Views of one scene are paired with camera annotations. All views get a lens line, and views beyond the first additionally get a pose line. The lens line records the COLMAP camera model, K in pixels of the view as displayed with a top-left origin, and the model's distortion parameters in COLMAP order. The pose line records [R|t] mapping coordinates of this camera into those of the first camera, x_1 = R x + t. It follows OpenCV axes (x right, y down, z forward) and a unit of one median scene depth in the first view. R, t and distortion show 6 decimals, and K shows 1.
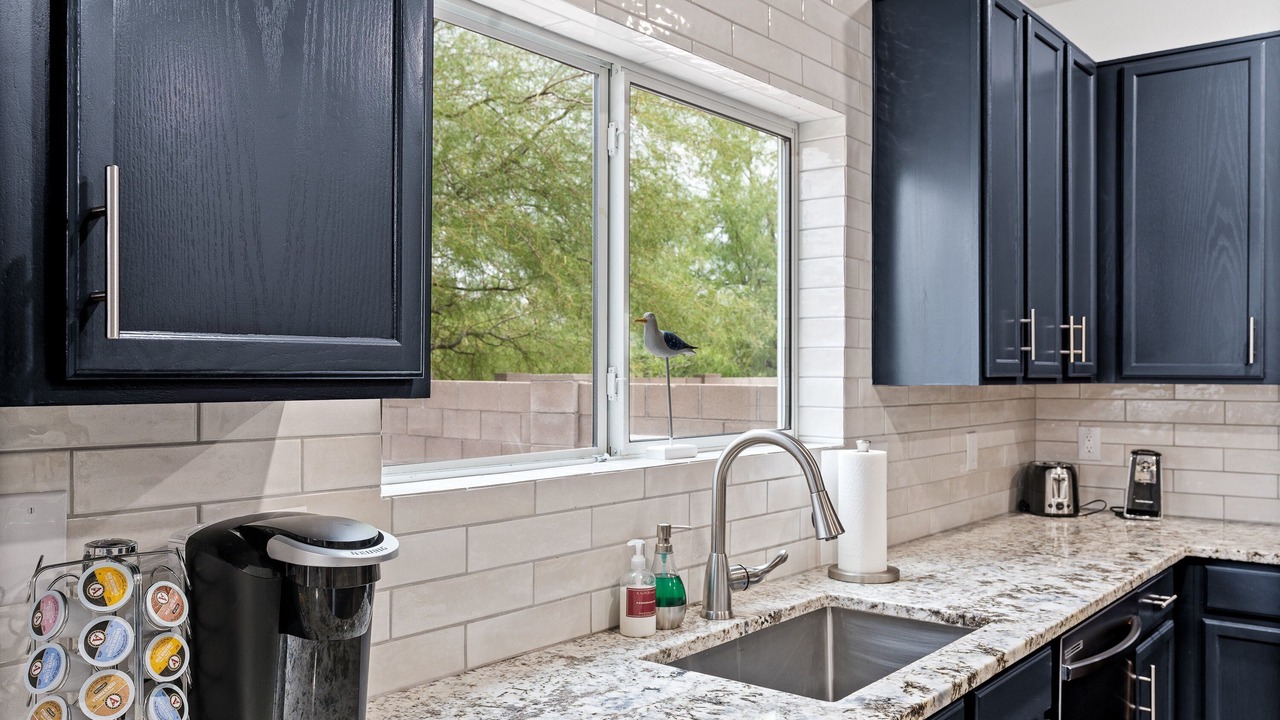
lens RADIAL K [[1047.3, 0, 640.0], [0, 1047.3, 360.0], [0, 0, 1]] dist [-0.003038, -0.001278]
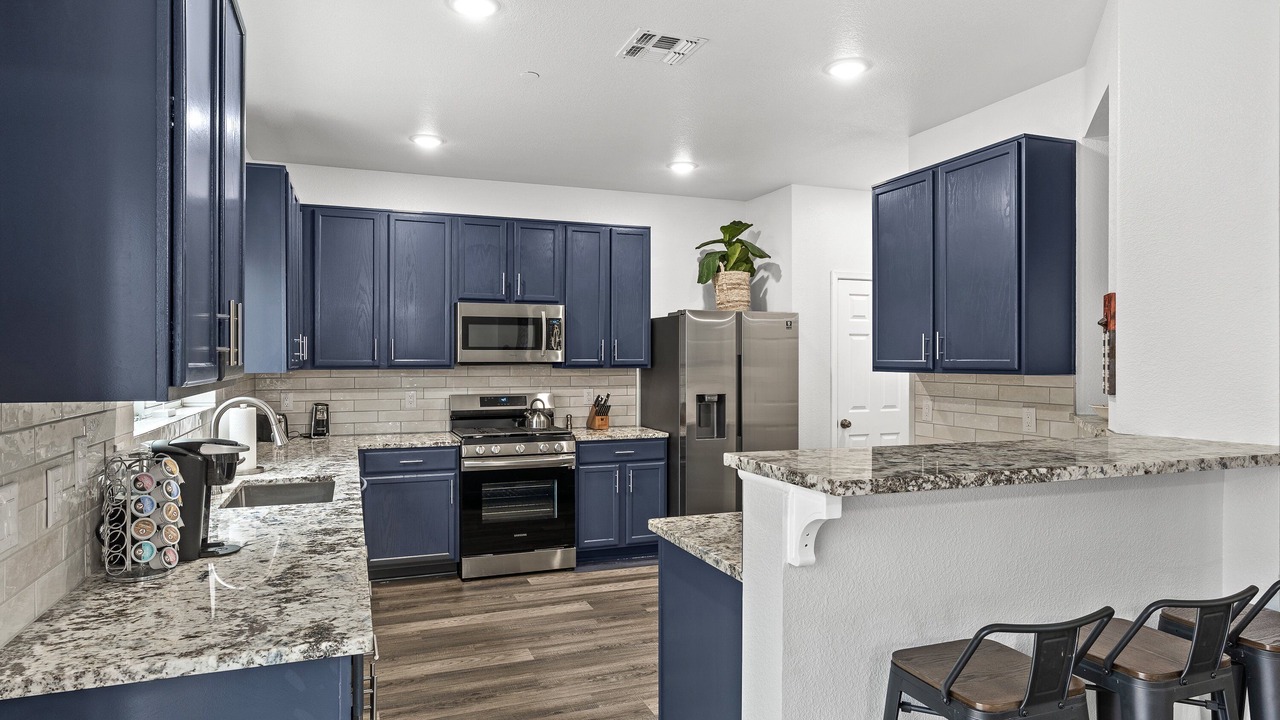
lens RADIAL K [[701.6, 0, 640.0], [0, 701.6, 360.0], [0, 0, 1]] dist [-0.000043, 0.000323]
pose [[0.495775, -0.002763, 0.868447, -0.383525], [-0.008266, 0.999935, 0.007900, -0.011814], [-0.868412, -0.011096, 0.495720, -0.191184]]
